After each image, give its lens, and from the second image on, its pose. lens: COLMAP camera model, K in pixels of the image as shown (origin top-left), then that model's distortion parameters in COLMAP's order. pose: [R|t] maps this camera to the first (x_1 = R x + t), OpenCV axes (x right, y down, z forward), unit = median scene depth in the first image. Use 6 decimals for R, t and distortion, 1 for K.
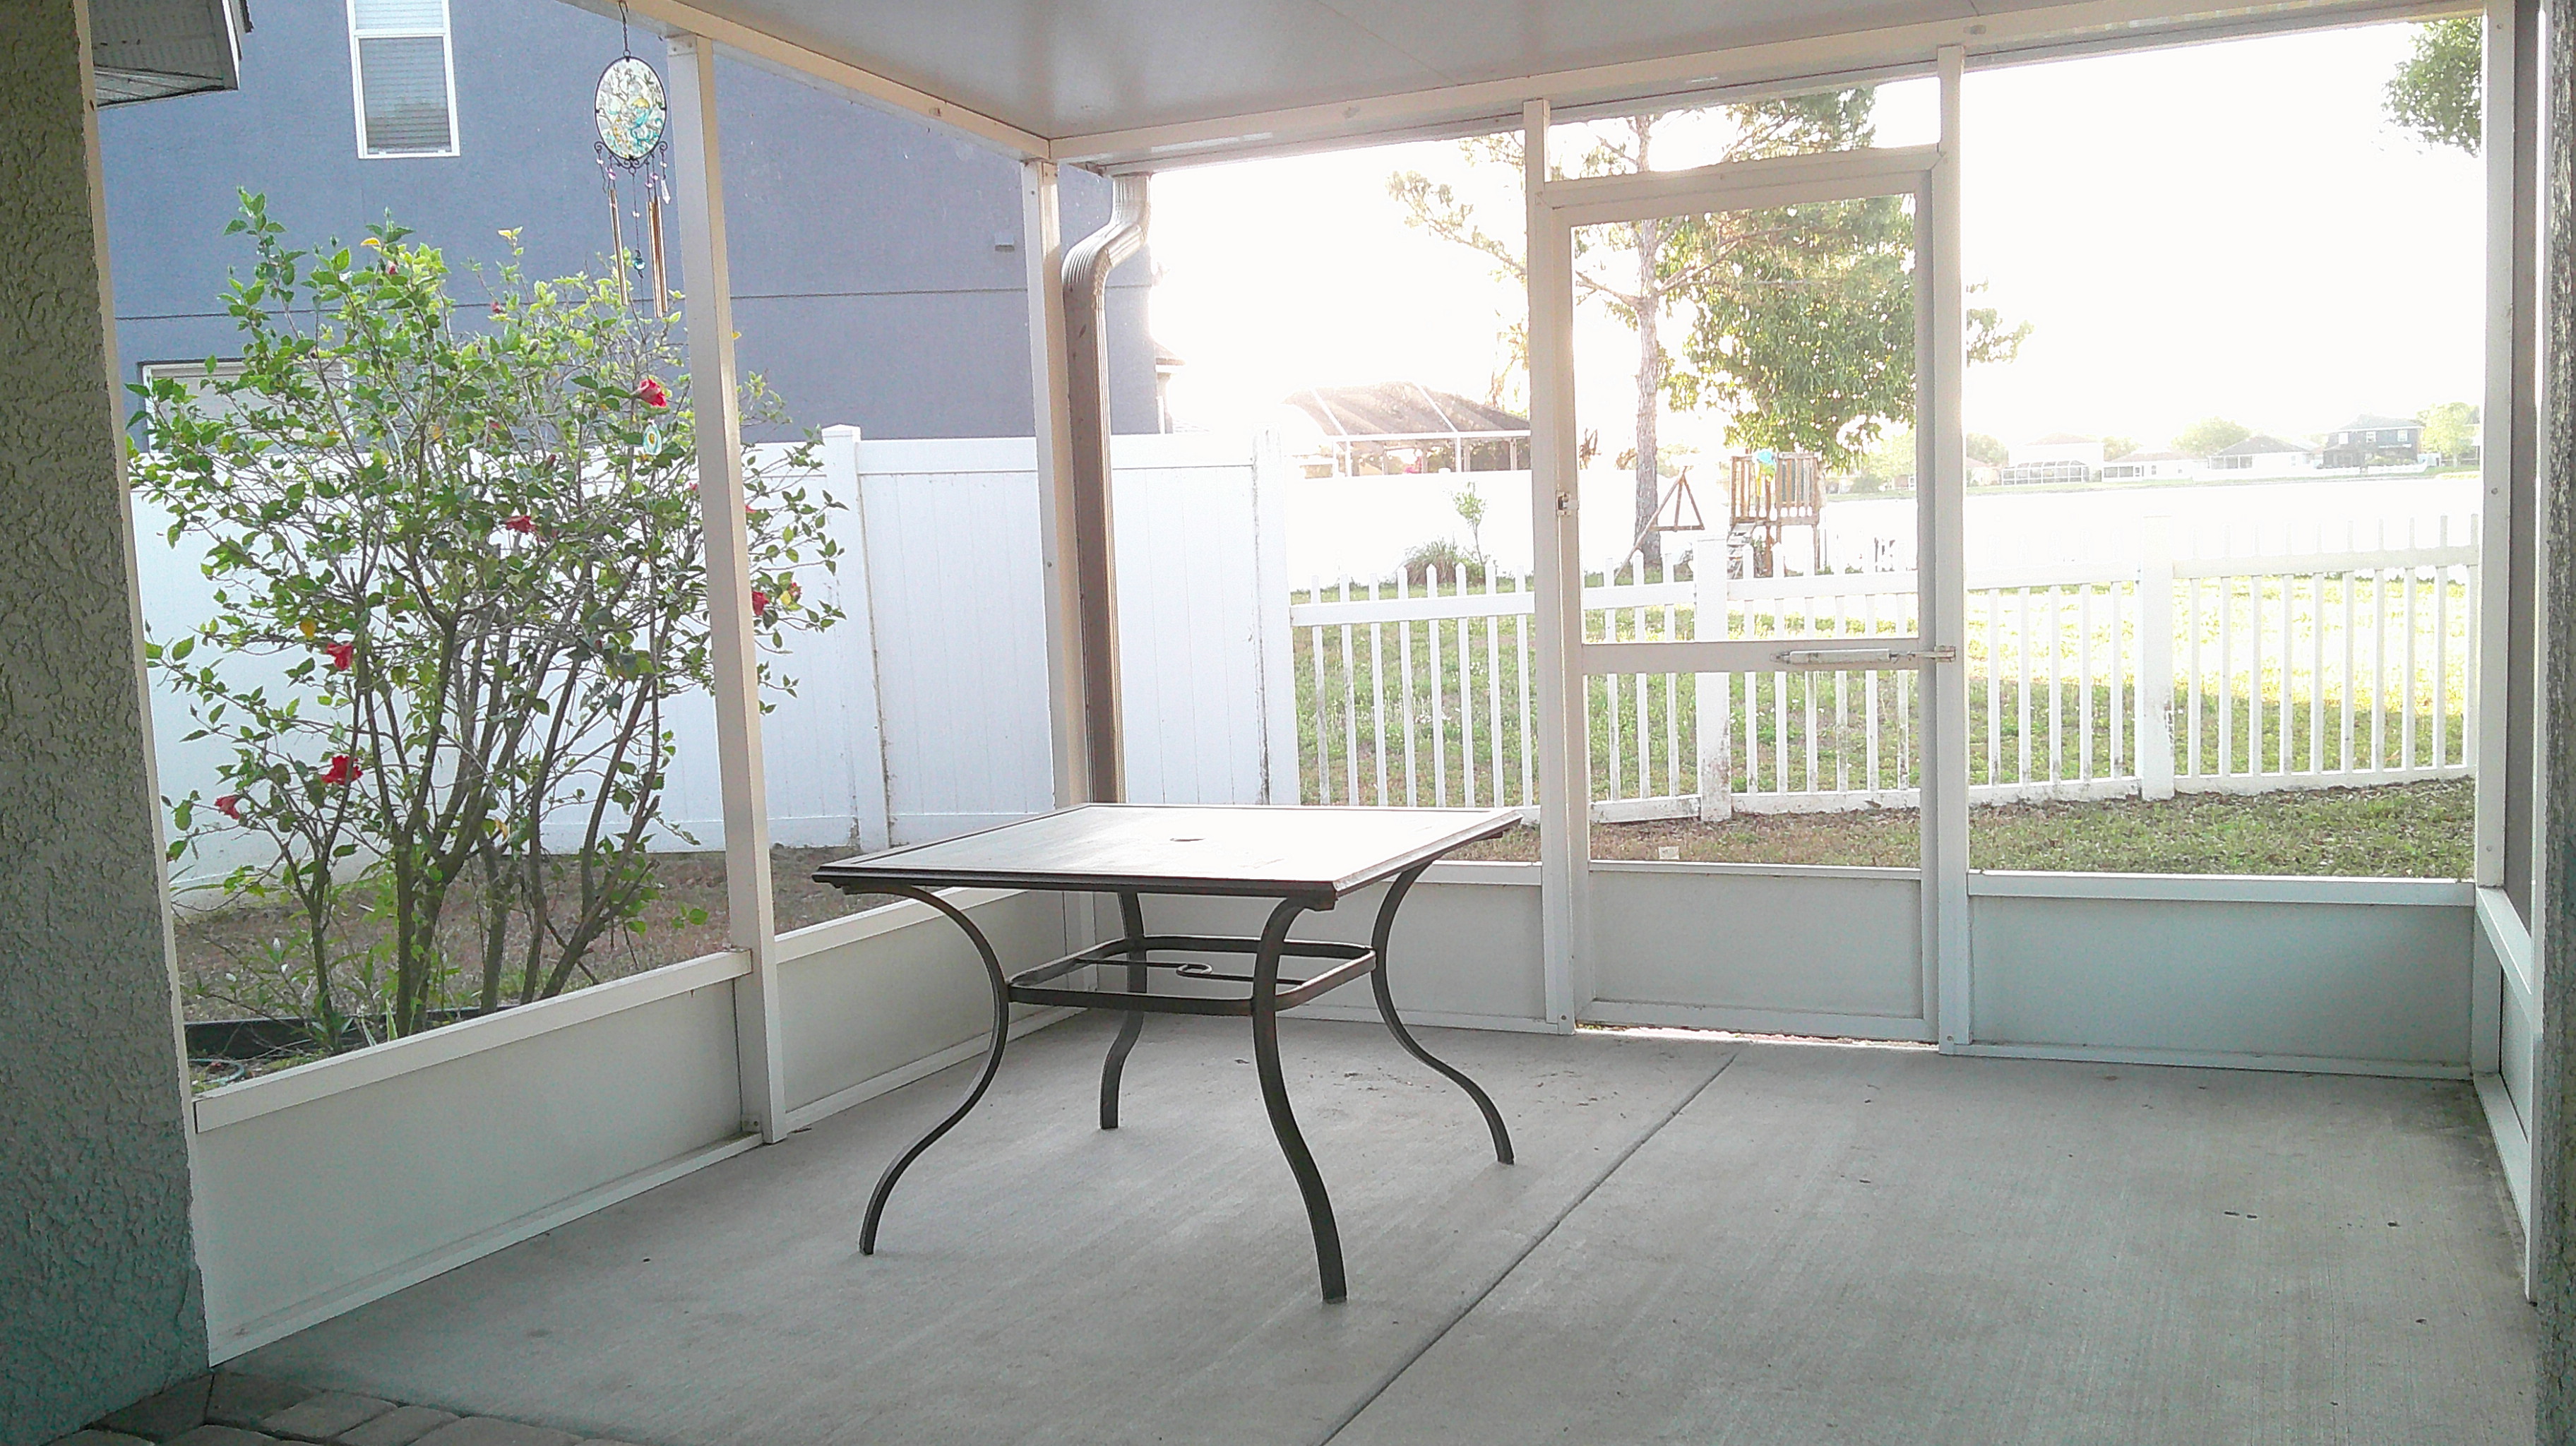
lens RADIAL K [[2259.3, 0, 1294.8], [0, 2259.3, 724.0], [0, 0, 1]] dist [-0.000070, -0.069315]
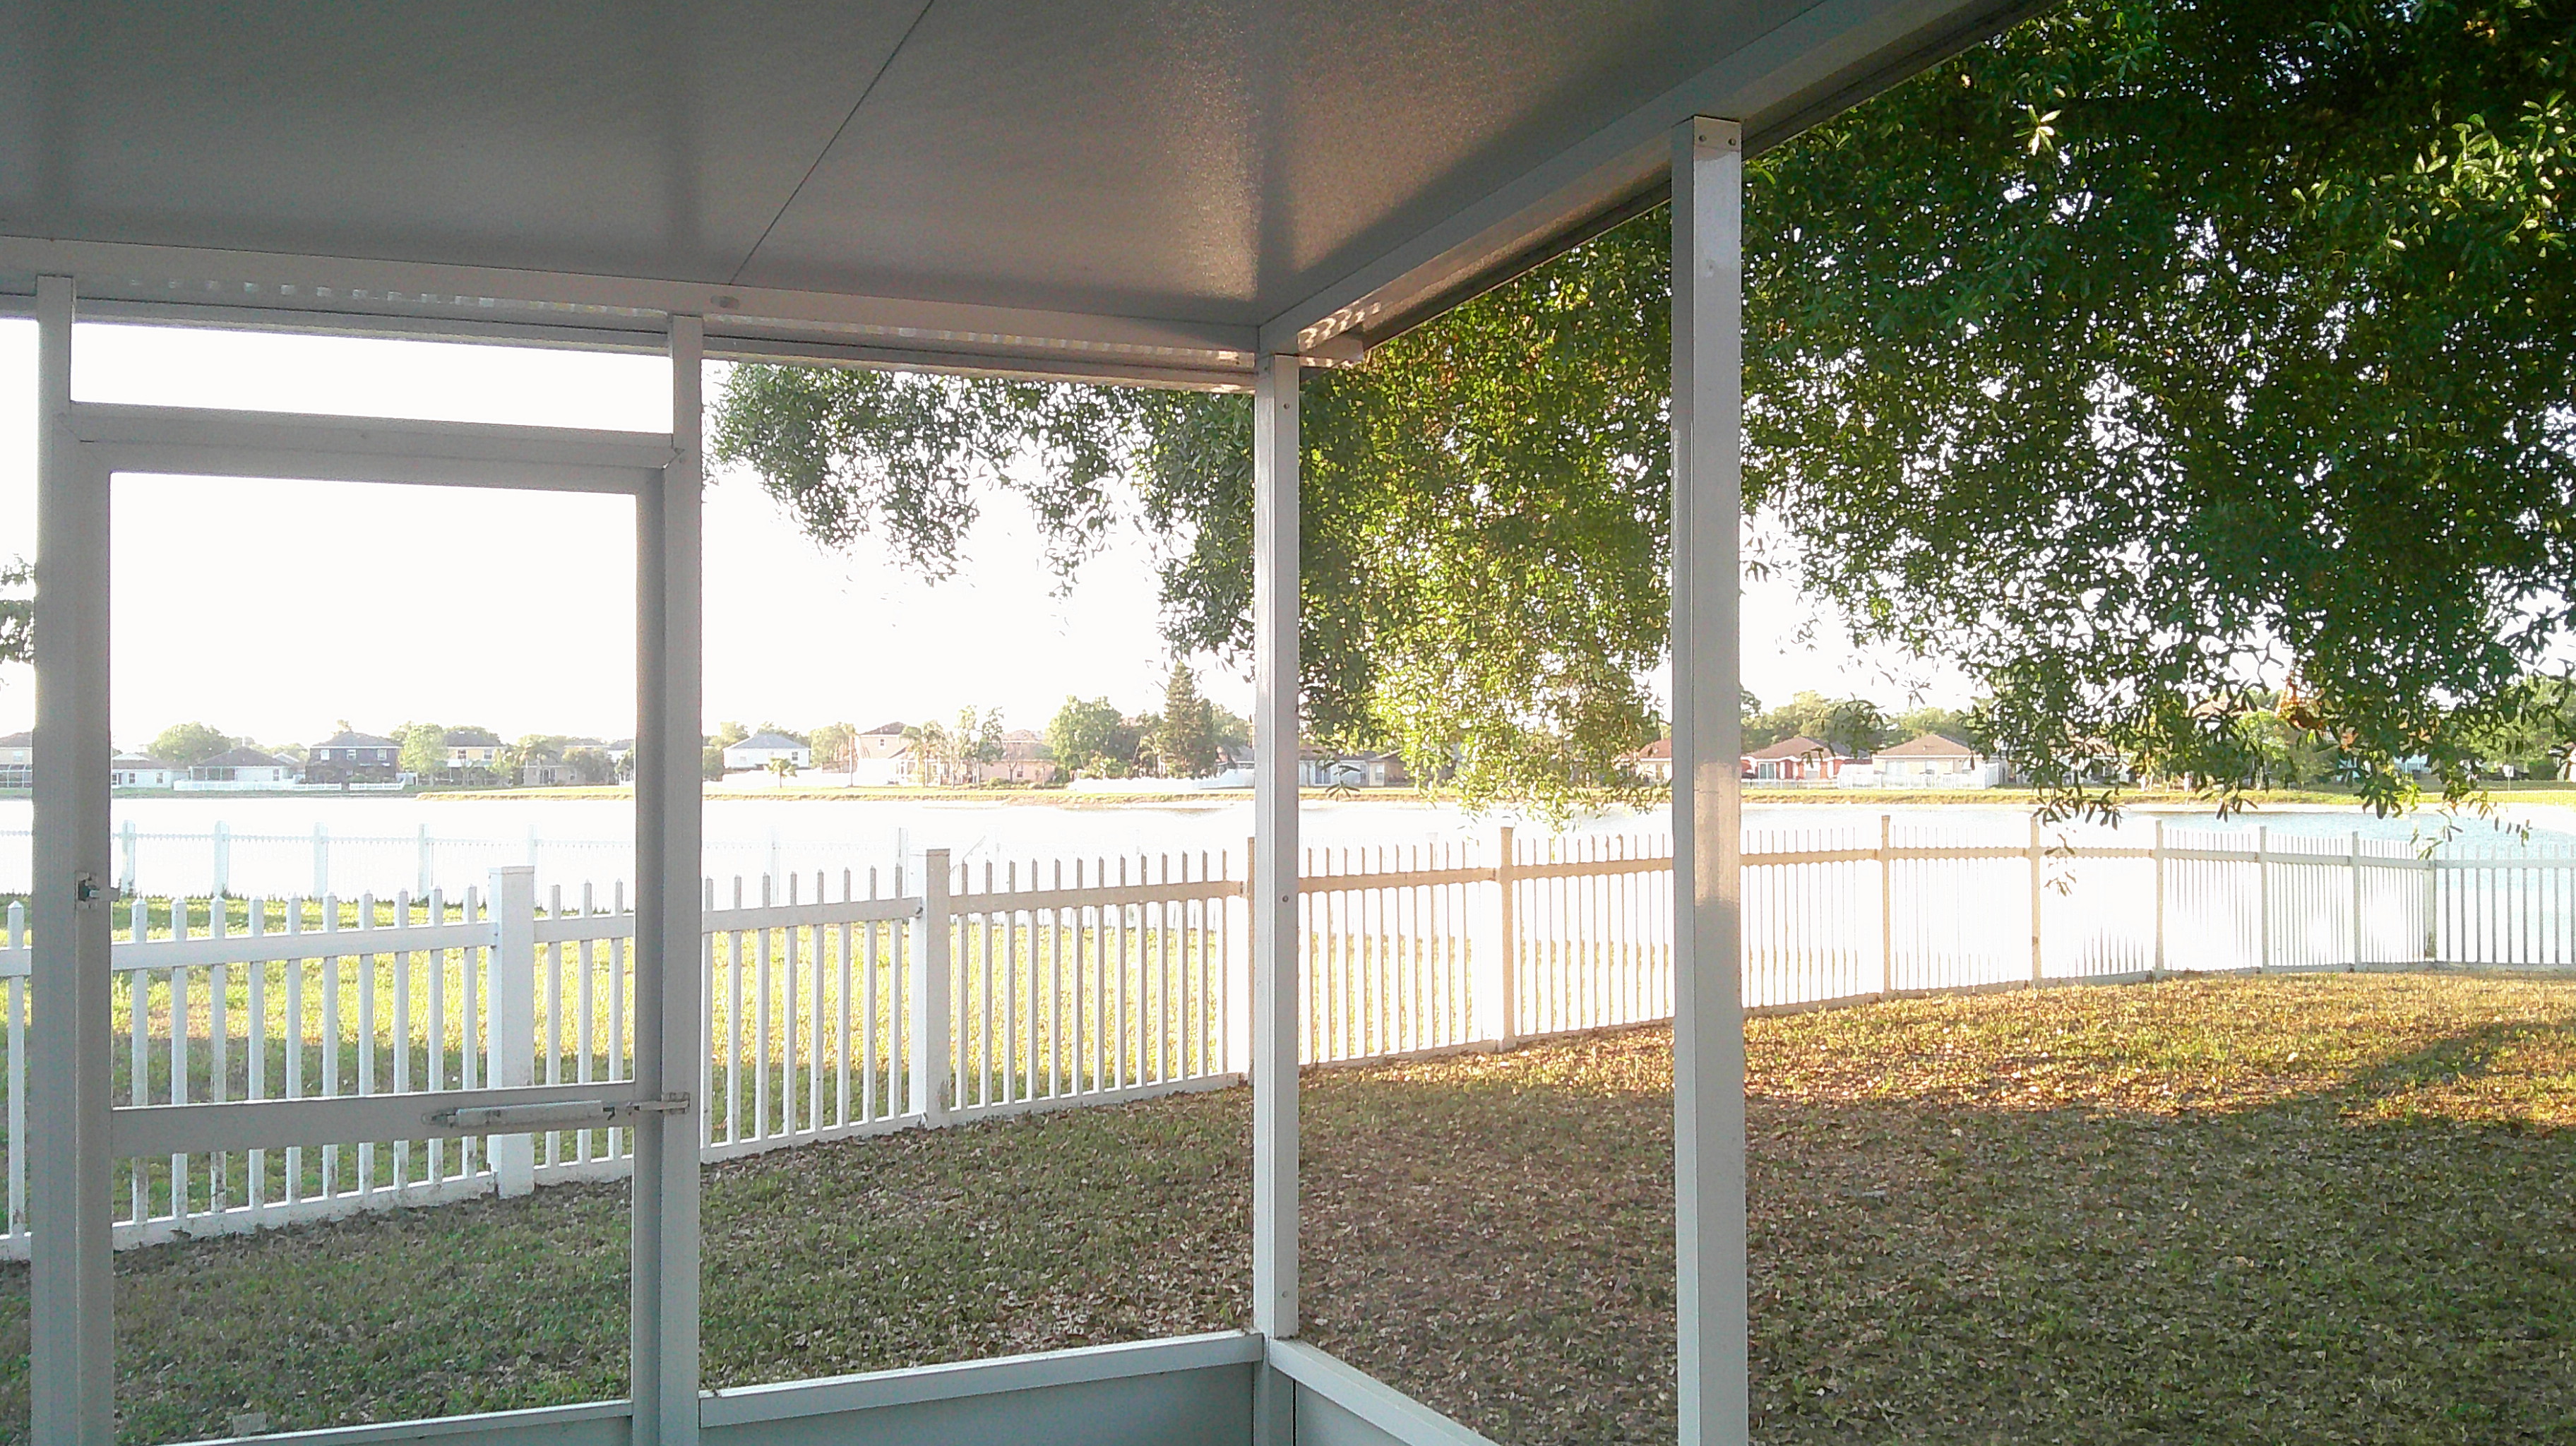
lens RADIAL K [[2259.3, 0, 1283.0], [0, 2259.3, 719.4], [0, 0, 1]] dist [-0.000070, -0.069315]
pose [[0.678482, 0.059150, 0.732232, -0.087069], [0.045203, 0.991503, -0.121979, -0.038197], [-0.733225, 0.115859, 0.670043, 0.224954]]
